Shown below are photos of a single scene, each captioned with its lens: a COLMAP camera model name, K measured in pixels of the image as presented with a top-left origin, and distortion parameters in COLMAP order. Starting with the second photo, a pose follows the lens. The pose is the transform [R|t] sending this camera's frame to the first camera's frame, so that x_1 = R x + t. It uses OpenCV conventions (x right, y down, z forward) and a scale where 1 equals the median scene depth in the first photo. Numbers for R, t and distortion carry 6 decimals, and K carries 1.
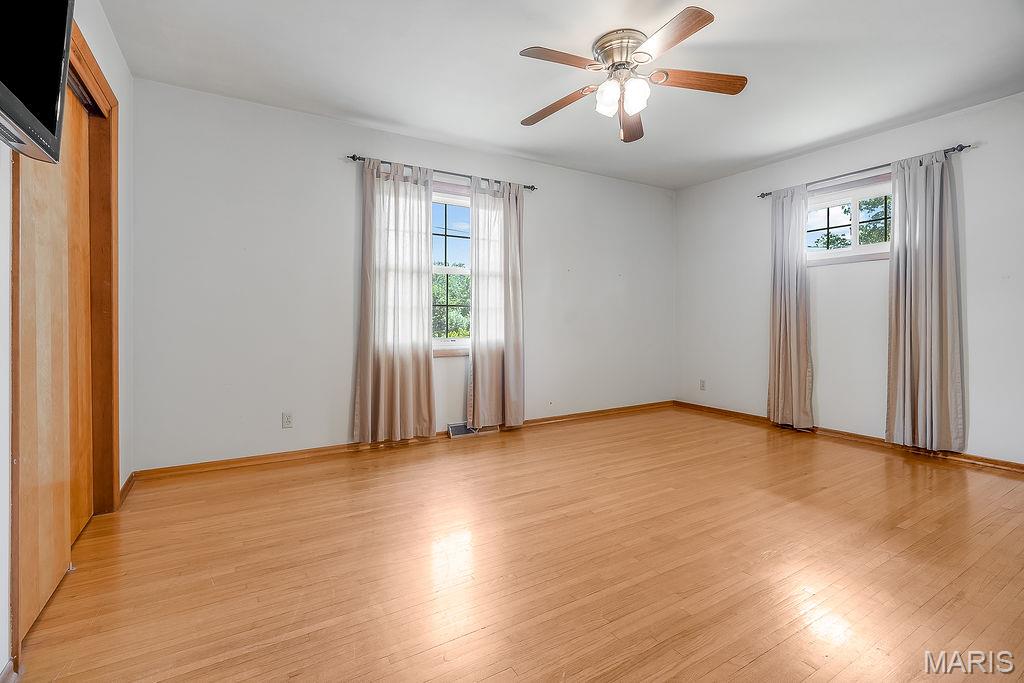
lens RADIAL K [[464.8, 0, 512.6], [0, 464.8, 326.1], [0, 0, 1]] dist [-0.000006, 0.000076]
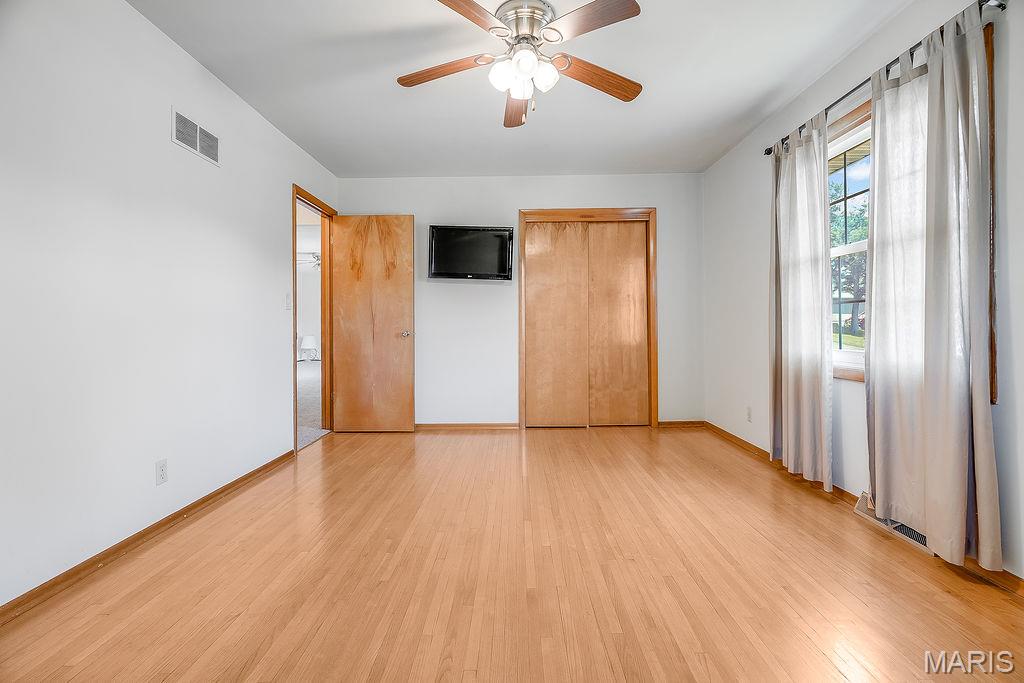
lens RADIAL K [[464.8, 0, 512.6], [0, 464.8, 326.1], [0, 0, 1]] dist [-0.000006, 0.000076]
pose [[-0.519225, 0.002311, -0.854635, 0.660275], [0.000546, 0.999997, 0.002372, -0.012994], [0.854637, 0.000765, -0.519225, 0.945520]]
